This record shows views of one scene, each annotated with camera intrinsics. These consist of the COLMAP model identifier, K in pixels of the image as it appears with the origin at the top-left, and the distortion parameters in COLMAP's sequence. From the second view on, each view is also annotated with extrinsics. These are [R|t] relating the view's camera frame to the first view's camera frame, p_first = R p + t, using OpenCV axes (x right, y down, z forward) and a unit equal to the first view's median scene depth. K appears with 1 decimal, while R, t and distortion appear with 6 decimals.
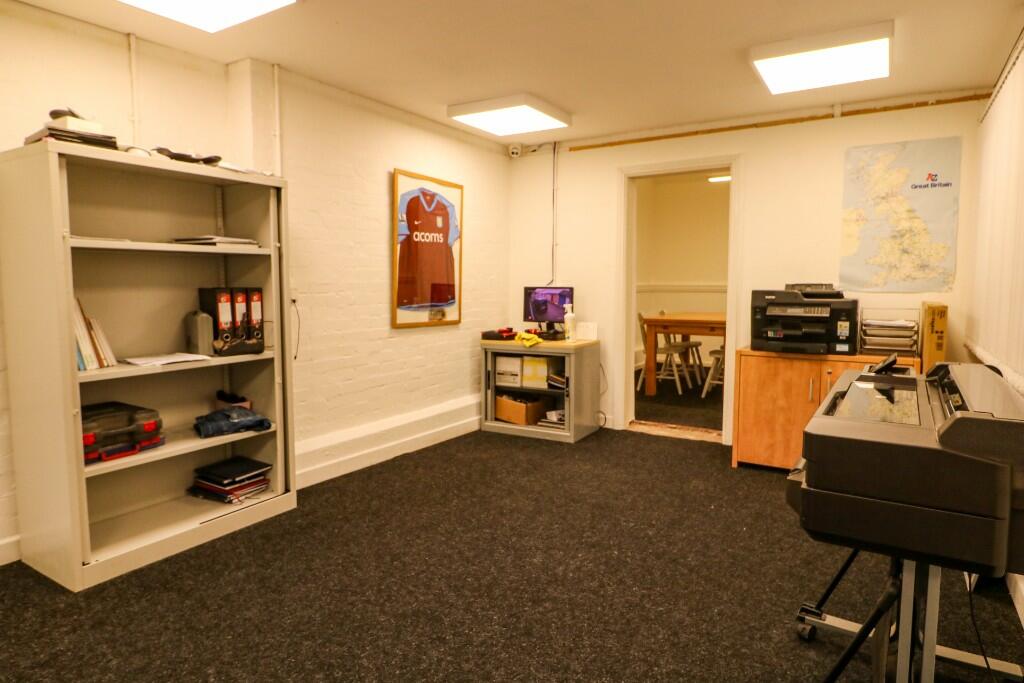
lens RADIAL K [[607.6, 0, 532.6], [0, 607.6, 330.2], [0, 0, 1]] dist [0.002774, 0.000002]
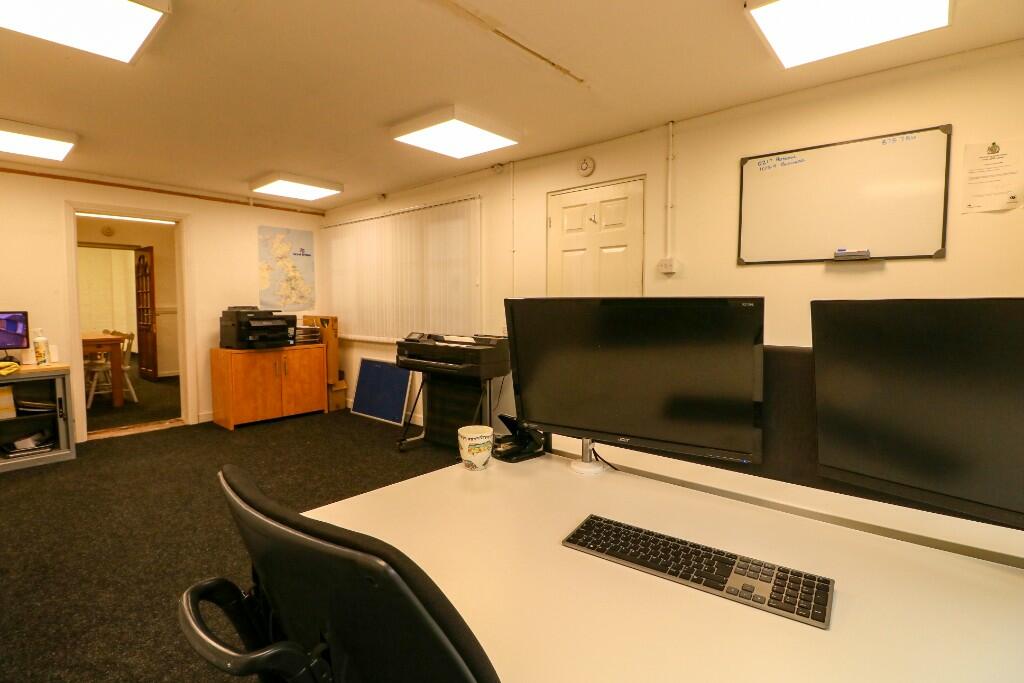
lens RADIAL K [[478.2, 0, 518.8], [0, 478.2, 333.1], [0, 0, 1]] dist [-0.003498, -0.000699]
pose [[0.156308, -0.060513, 0.985853, -0.725698], [0.080559, 0.995577, 0.048337, -0.010865], [-0.984418, 0.071864, 0.160492, 0.109382]]
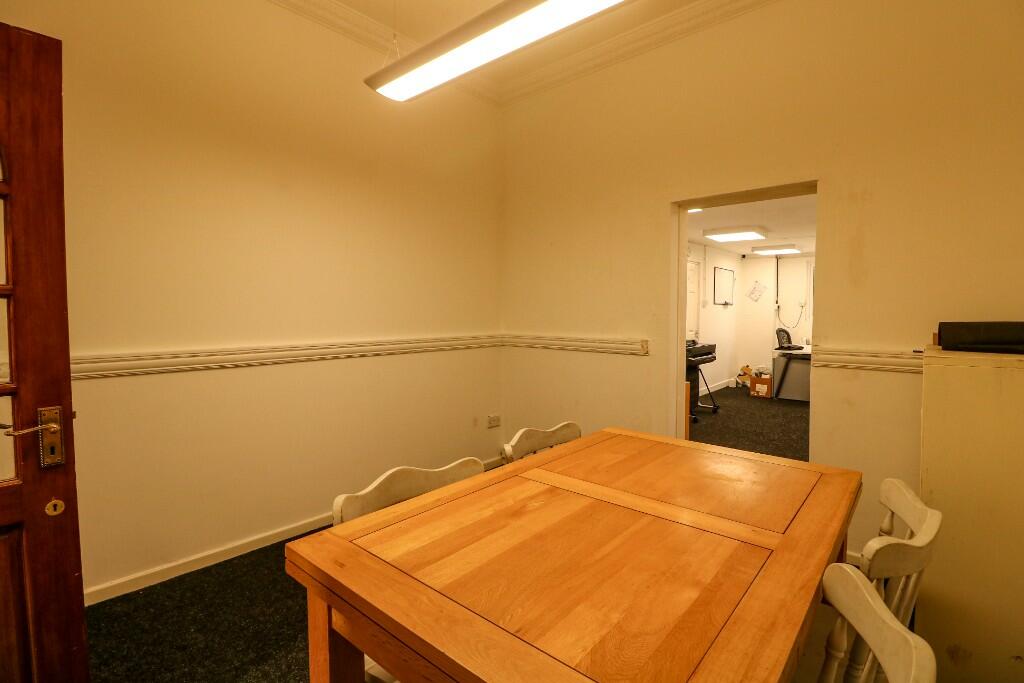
lens RADIAL K [[489.8, 0, 523.6], [0, 489.8, 334.3], [0, 0, 1]] dist [-0.001391, -0.000183]
pose [[-0.986462, -0.008205, 0.163785, 0.529014], [0.012814, 0.991837, 0.126863, -0.201082], [-0.163489, 0.127245, -0.978305, 2.109237]]
